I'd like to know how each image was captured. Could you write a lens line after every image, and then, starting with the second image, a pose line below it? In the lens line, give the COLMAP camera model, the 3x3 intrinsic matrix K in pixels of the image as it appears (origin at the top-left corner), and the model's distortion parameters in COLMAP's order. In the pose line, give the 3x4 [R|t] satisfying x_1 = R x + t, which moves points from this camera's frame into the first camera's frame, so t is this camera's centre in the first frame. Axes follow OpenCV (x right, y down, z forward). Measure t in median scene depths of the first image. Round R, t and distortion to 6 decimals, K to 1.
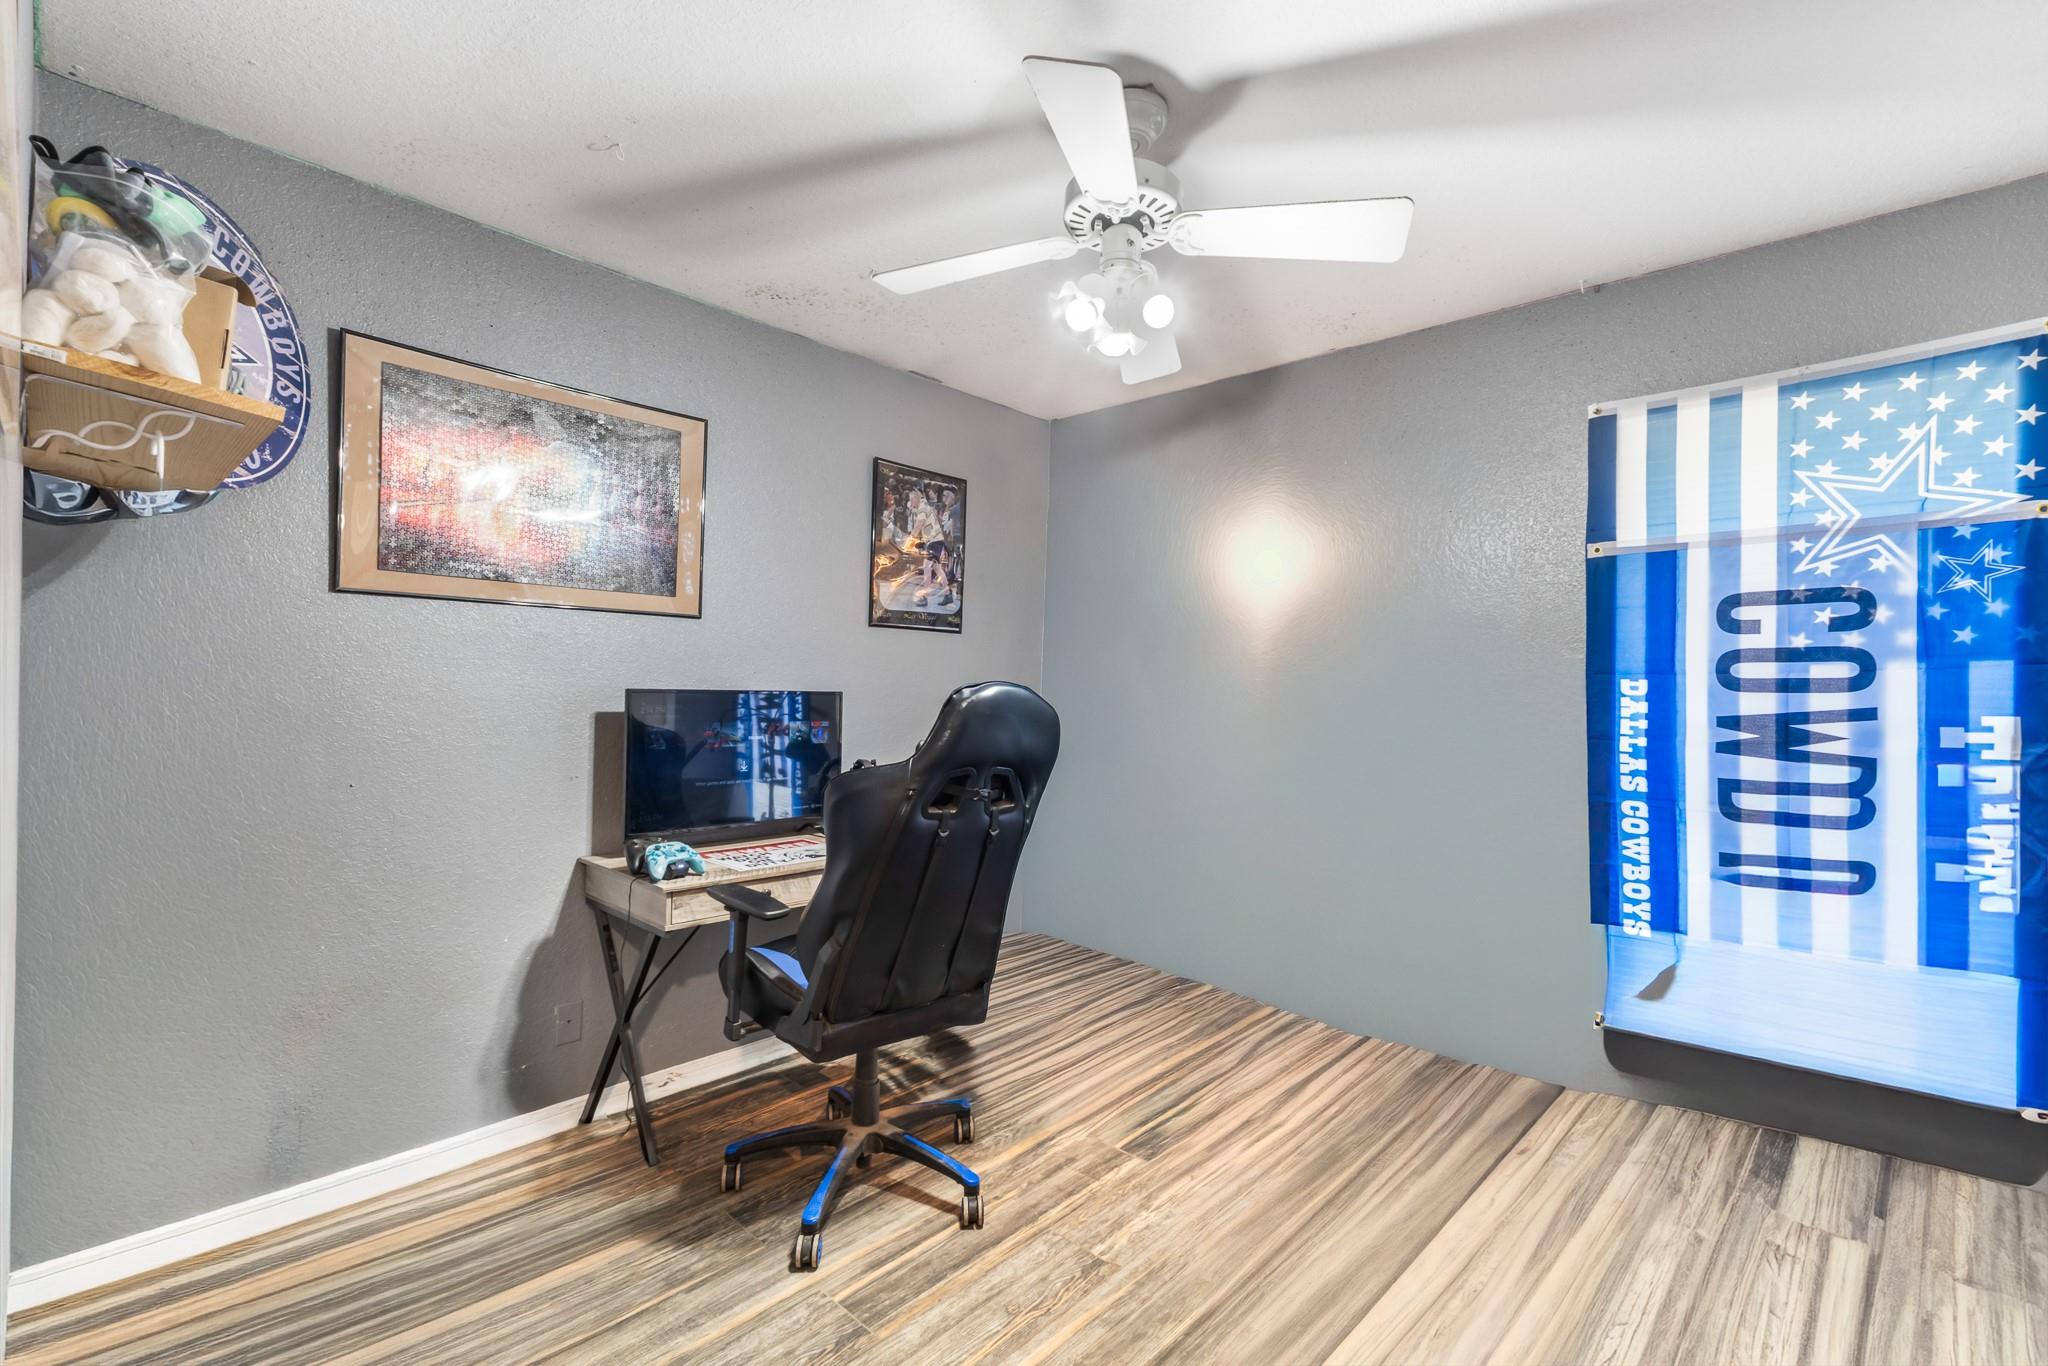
lens RADIAL K [[870.3, 0, 1020.3], [0, 870.3, 682.7], [0, 0, 1]] dist [0.003543, -0.000052]
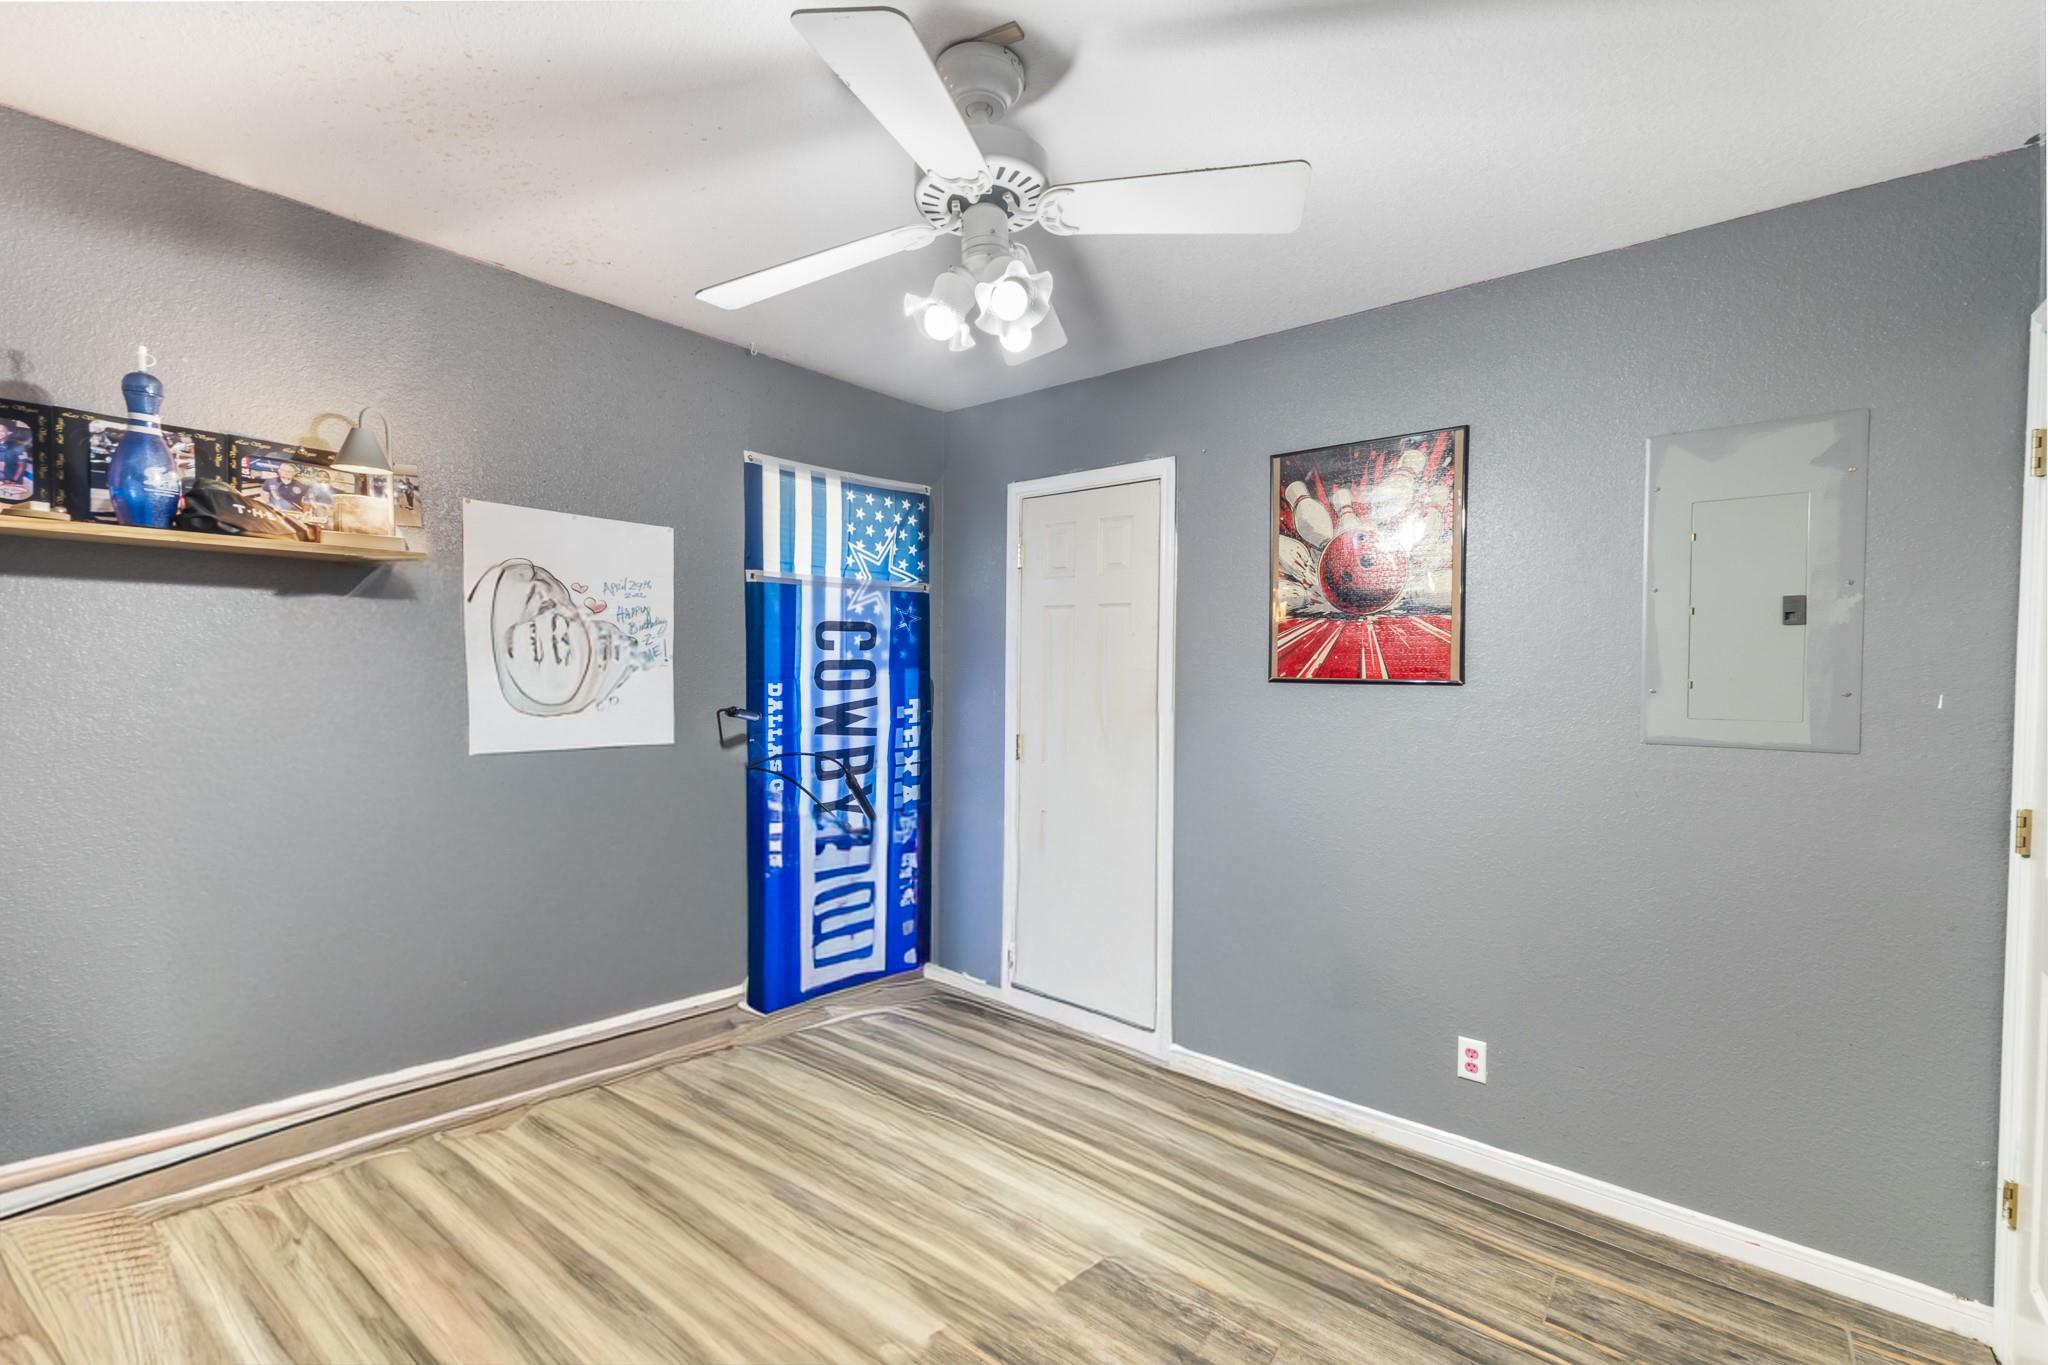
lens RADIAL K [[870.3, 0, 1020.3], [0, 870.3, 682.2], [0, 0, 1]] dist [0.003543, -0.000052]
pose [[-0.063177, -0.048877, 0.996805, -0.628767], [-0.017401, 0.998702, 0.047867, -0.078813], [-0.997851, -0.014322, -0.063946, 0.794592]]
